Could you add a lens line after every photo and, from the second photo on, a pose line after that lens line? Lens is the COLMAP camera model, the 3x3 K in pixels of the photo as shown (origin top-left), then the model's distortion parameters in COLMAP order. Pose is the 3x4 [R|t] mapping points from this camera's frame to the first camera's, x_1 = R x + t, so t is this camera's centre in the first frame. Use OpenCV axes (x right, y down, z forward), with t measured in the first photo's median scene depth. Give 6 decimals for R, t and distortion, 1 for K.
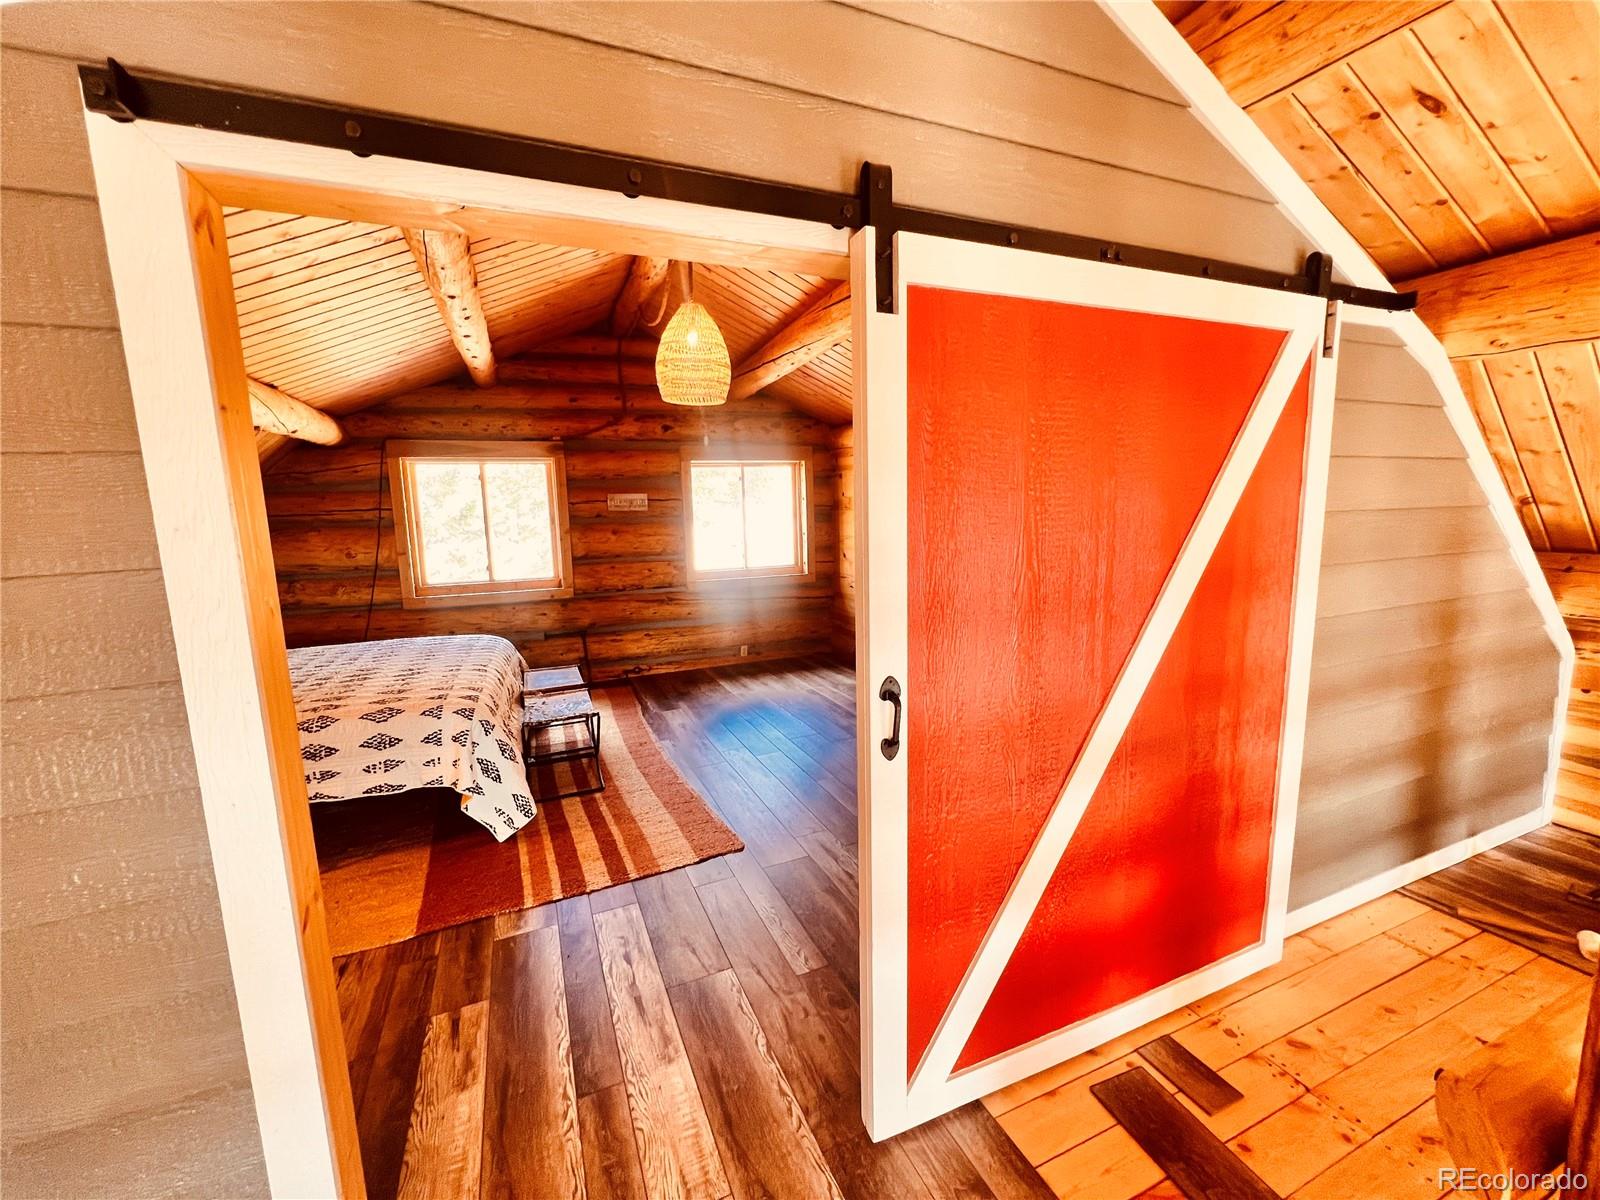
lens RADIAL K [[639.7, 0, 794.5], [0, 639.7, 598.4], [0, 0, 1]] dist [-0.002484, 0.000351]
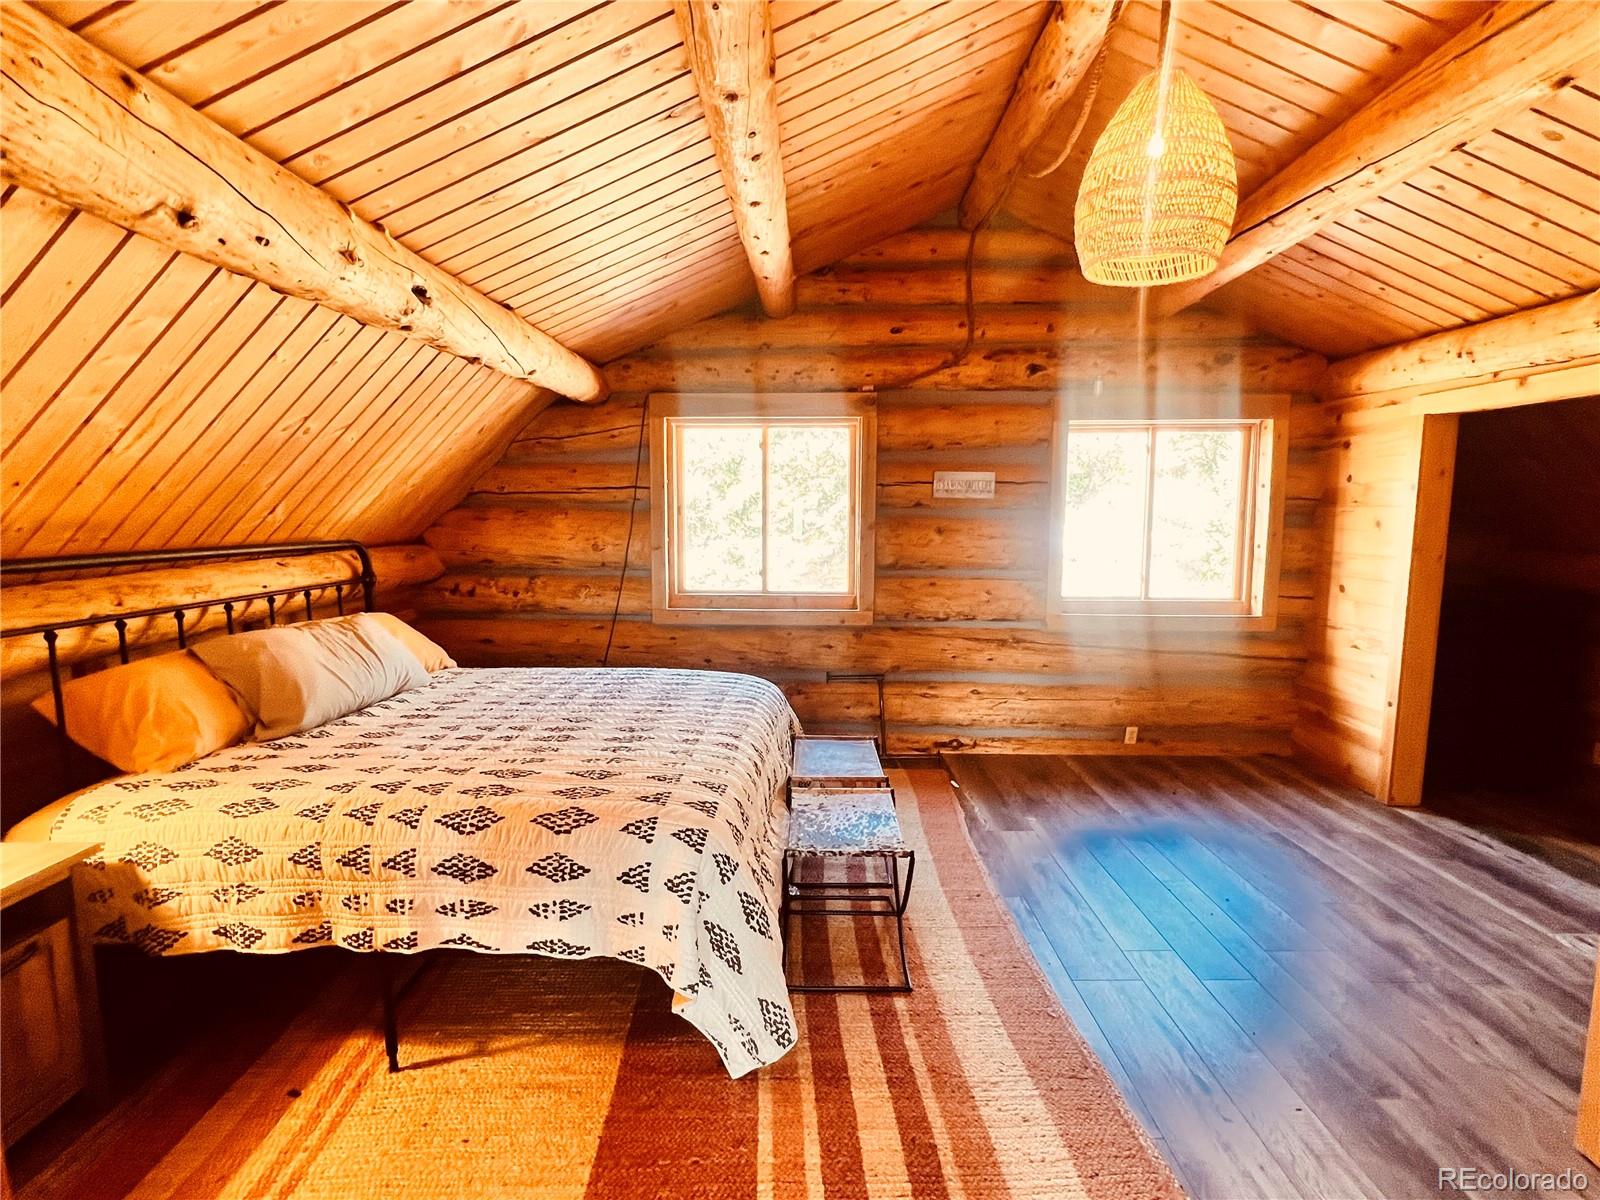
lens RADIAL K [[822.8, 0, 798.8], [0, 822.8, 601.8], [0, 0, 1]] dist [-0.000137, -0.000066]
pose [[0.916242, 0.071921, -0.394117, -0.087612], [-0.082070, 0.996587, -0.008933, -0.013446], [0.392130, 0.040530, 0.919017, 0.199408]]
